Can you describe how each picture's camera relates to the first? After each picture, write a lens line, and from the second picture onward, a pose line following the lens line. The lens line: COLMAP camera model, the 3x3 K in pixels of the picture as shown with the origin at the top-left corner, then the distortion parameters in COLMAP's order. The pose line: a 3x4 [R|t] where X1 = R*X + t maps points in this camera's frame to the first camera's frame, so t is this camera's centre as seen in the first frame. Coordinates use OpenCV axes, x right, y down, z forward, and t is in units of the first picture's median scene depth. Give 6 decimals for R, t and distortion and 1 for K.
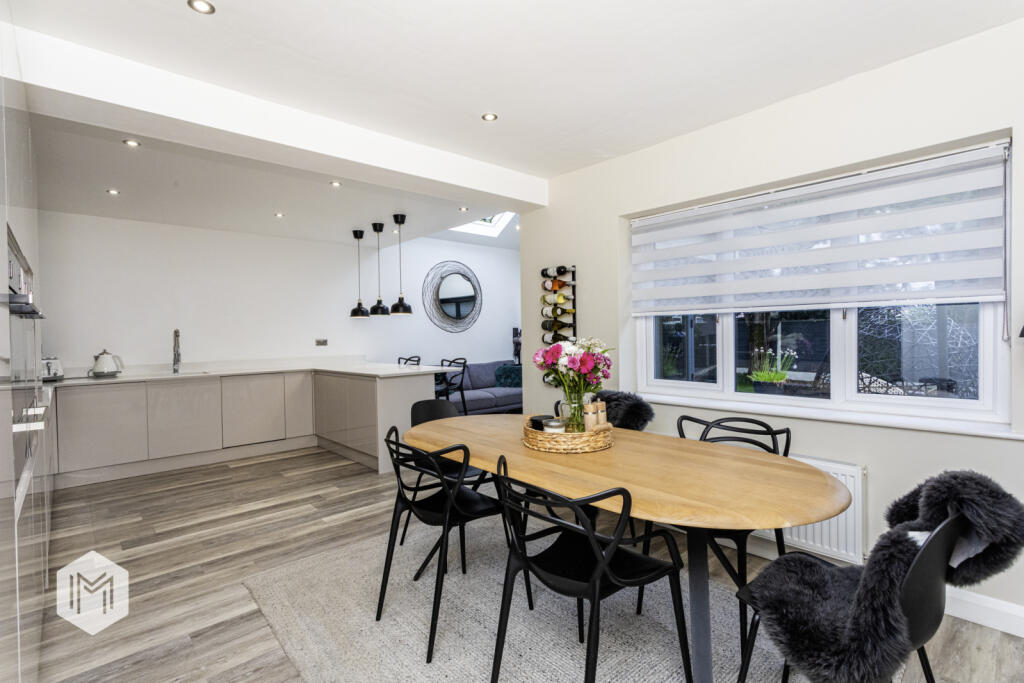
lens RADIAL K [[482.7, 0, 512.0], [0, 482.7, 341.5], [0, 0, 1]] dist [0.005412, 0.000179]
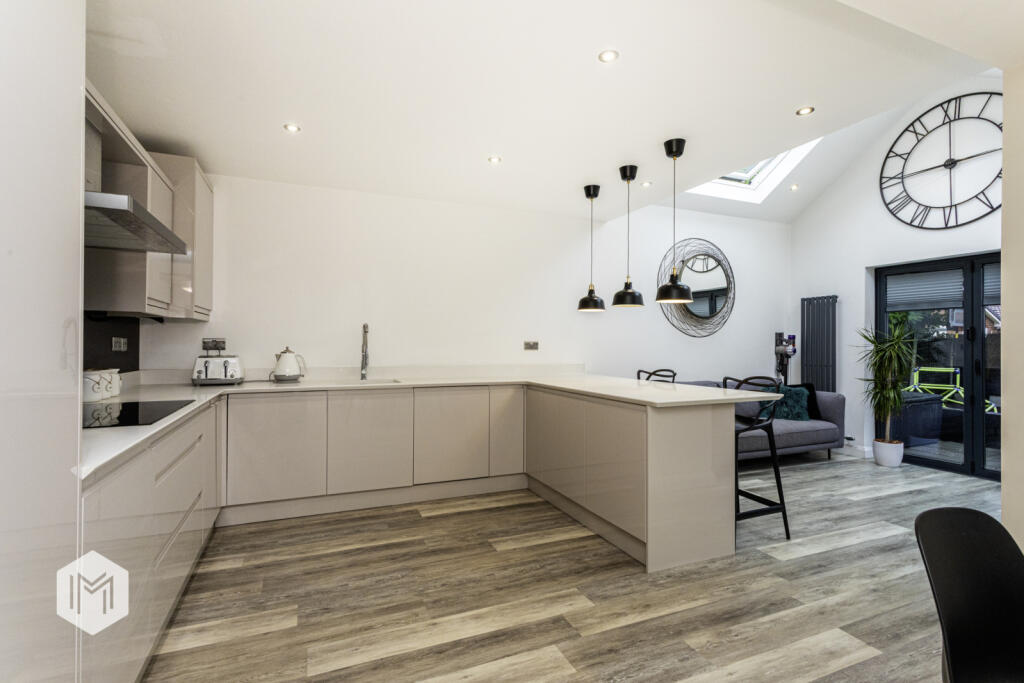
lens RADIAL K [[482.7, 0, 512.0], [0, 482.7, 341.5], [0, 0, 1]] dist [0.005412, 0.000179]
pose [[0.942969, 0.020944, -0.332221, -0.233026], [-0.027116, 0.999535, -0.013953, 0.009020], [0.331774, 0.022166, 0.943098, 0.377824]]
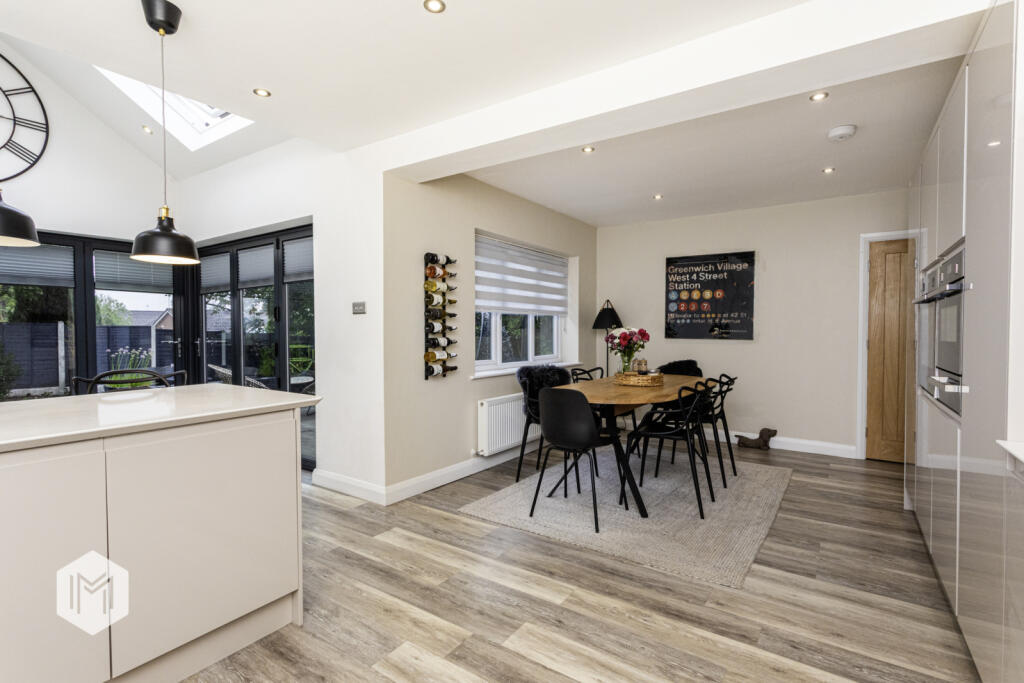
lens RADIAL K [[482.7, 0, 512.0], [0, 482.7, 341.5], [0, 0, 1]] dist [0.005412, 0.000179]
pose [[-0.218887, -0.007219, 0.975724, -0.726673], [0.019173, 0.999748, 0.011698, 0.010304], [-0.975562, 0.021268, -0.218693, 0.869783]]
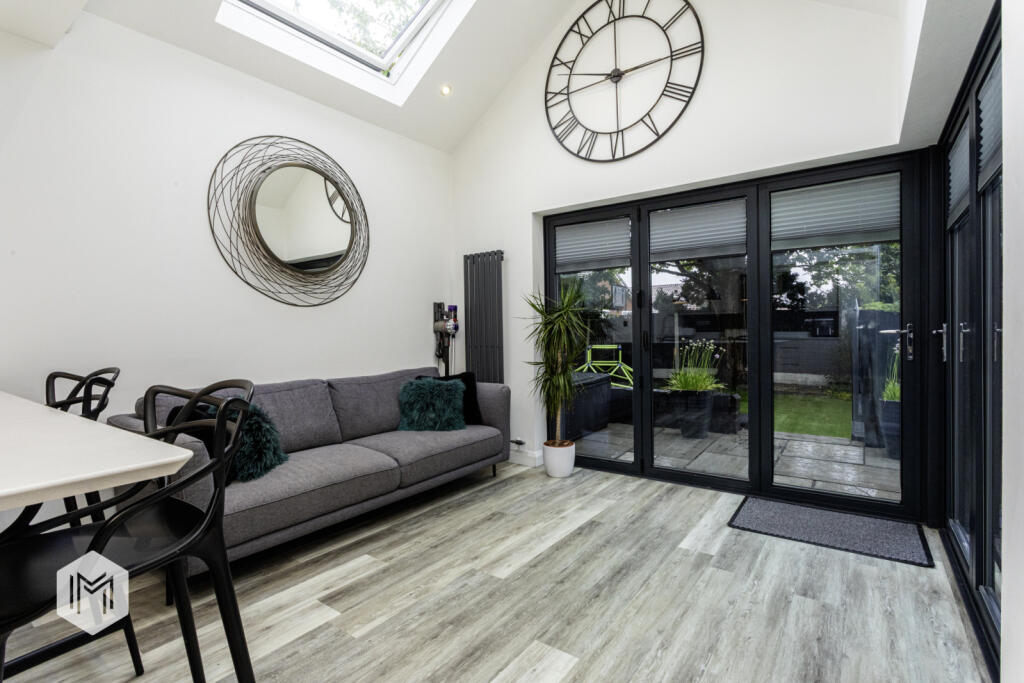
lens RADIAL K [[491.9, 0, 512.0], [0, 491.9, 341.5], [0, 0, 1]] dist [-0.014871, 0.000181]
pose [[0.980575, -0.003644, 0.196113, -0.034347], [0.003208, 0.999992, 0.002540, 0.020235], [-0.196120, -0.001862, 0.980578, 0.888249]]
